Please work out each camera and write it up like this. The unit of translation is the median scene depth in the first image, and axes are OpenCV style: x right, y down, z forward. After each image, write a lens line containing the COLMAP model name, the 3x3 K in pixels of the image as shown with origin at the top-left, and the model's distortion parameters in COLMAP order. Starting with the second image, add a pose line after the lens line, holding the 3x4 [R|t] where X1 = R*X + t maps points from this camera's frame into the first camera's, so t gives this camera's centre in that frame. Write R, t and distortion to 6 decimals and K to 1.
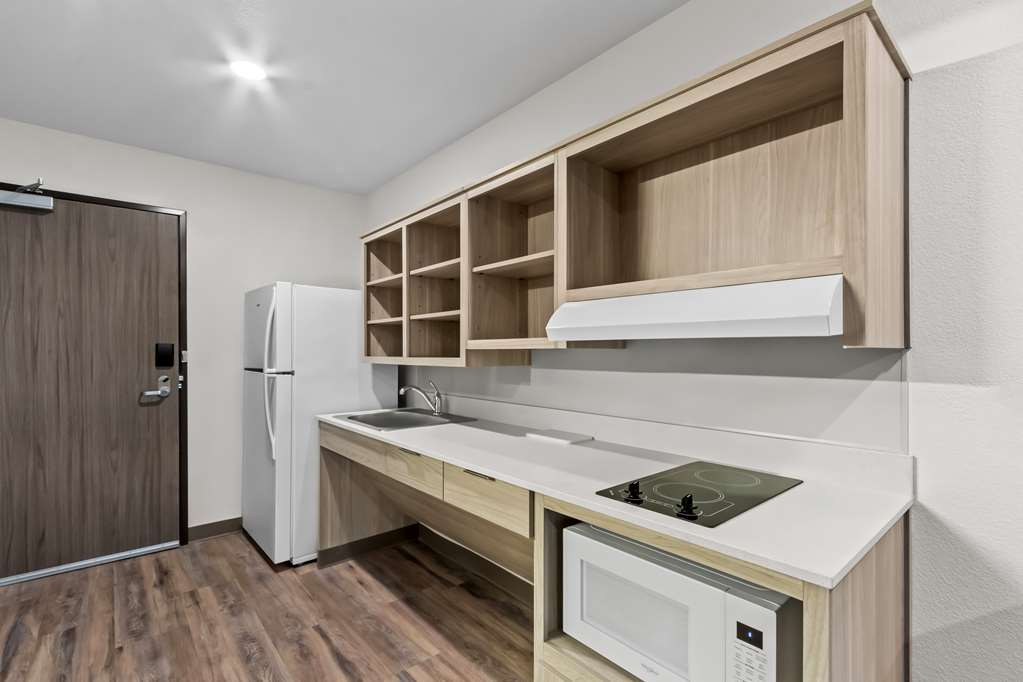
lens RADIAL K [[463.0, 0, 517.6], [0, 463.0, 349.0], [0, 0, 1]] dist [0.000369, 0.000067]
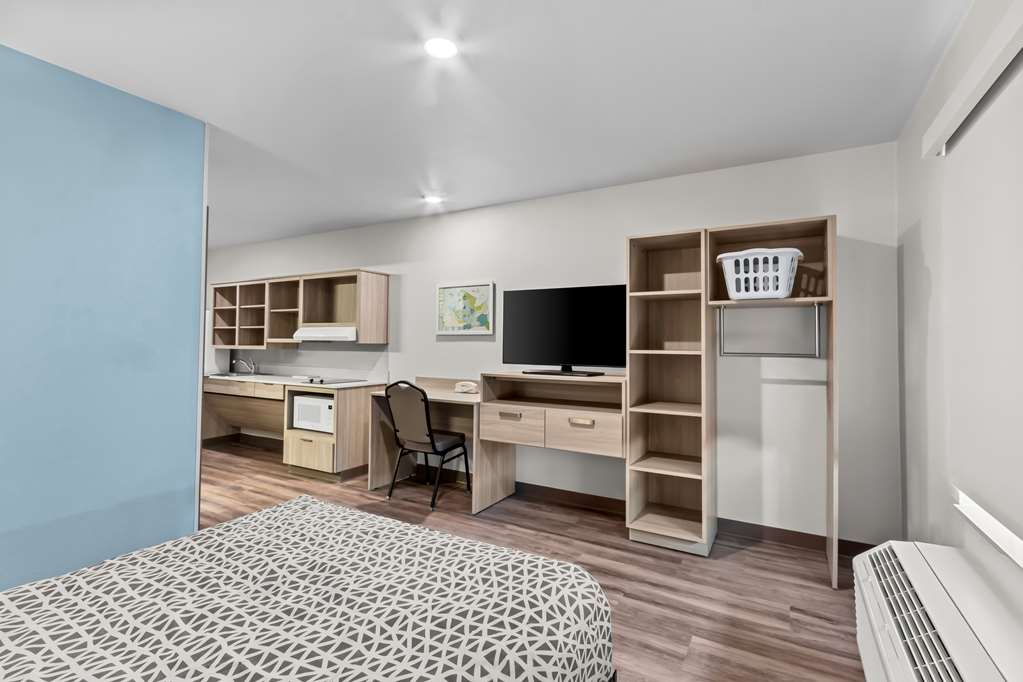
lens RADIAL K [[477.6, 0, 513.0], [0, 477.6, 327.4], [0, 0, 1]] dist [-0.011727, -0.000058]
pose [[0.944749, 0.019293, 0.327226, 0.290517], [-0.011551, 0.999606, -0.025587, -0.028122], [-0.327590, 0.020393, 0.944600, -1.781659]]
